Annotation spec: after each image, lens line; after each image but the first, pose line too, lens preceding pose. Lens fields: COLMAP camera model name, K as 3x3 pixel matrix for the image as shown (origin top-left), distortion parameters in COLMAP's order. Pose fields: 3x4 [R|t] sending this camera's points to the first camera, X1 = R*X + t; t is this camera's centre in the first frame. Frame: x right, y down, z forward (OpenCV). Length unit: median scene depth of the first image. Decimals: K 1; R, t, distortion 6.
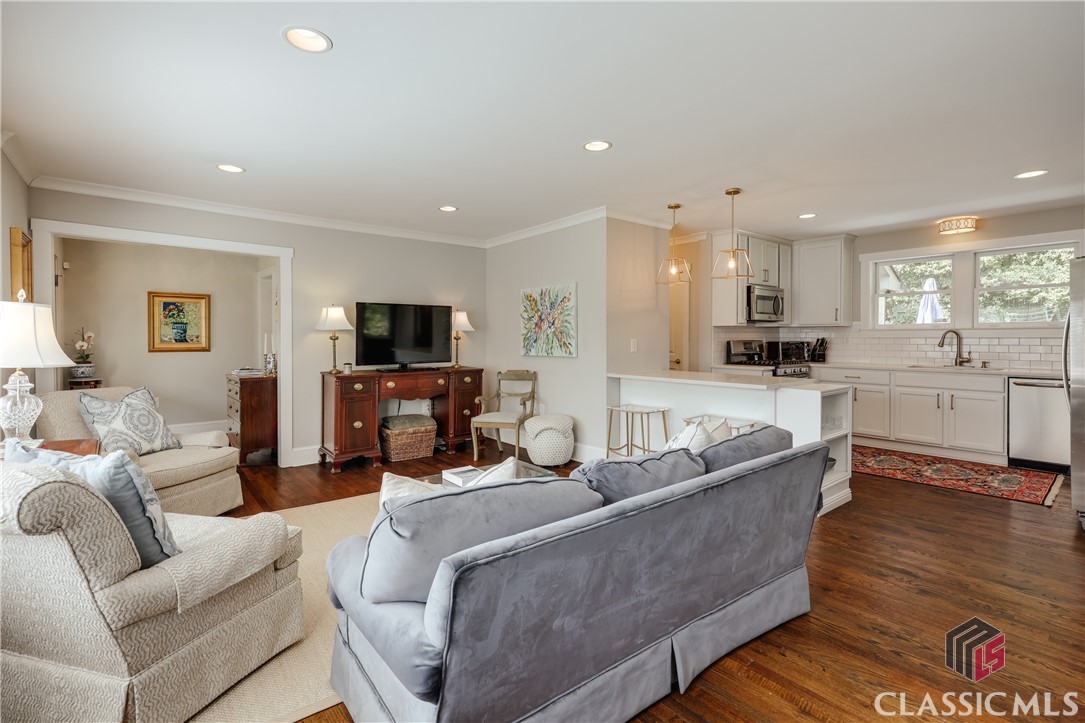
lens RADIAL K [[510.7, 0, 538.3], [0, 510.7, 344.0], [0, 0, 1]] dist [-0.004344, 0.002504]
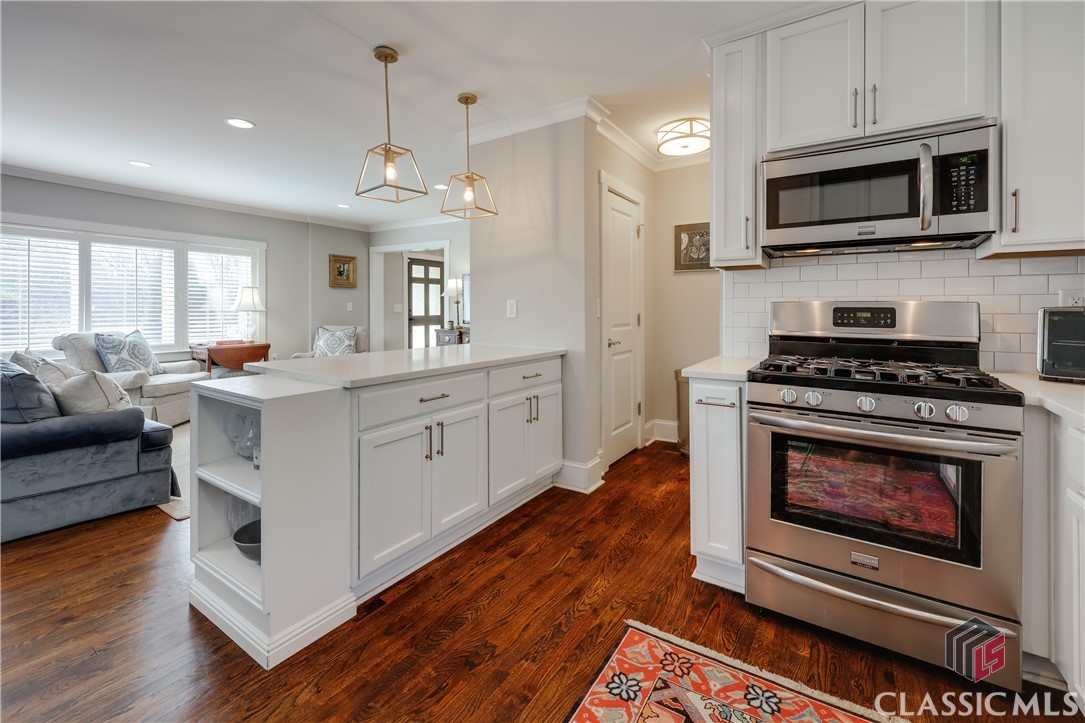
lens RADIAL K [[445.5, 0, 547.3], [0, 445.5, 315.7], [0, 0, 1]] dist [-0.005973, 0.001532]
pose [[0.313377, 0.019224, -0.949434, 0.726546], [-0.020105, 0.999705, 0.013606, 0.002919], [0.949416, 0.014824, 0.313671, 0.786713]]
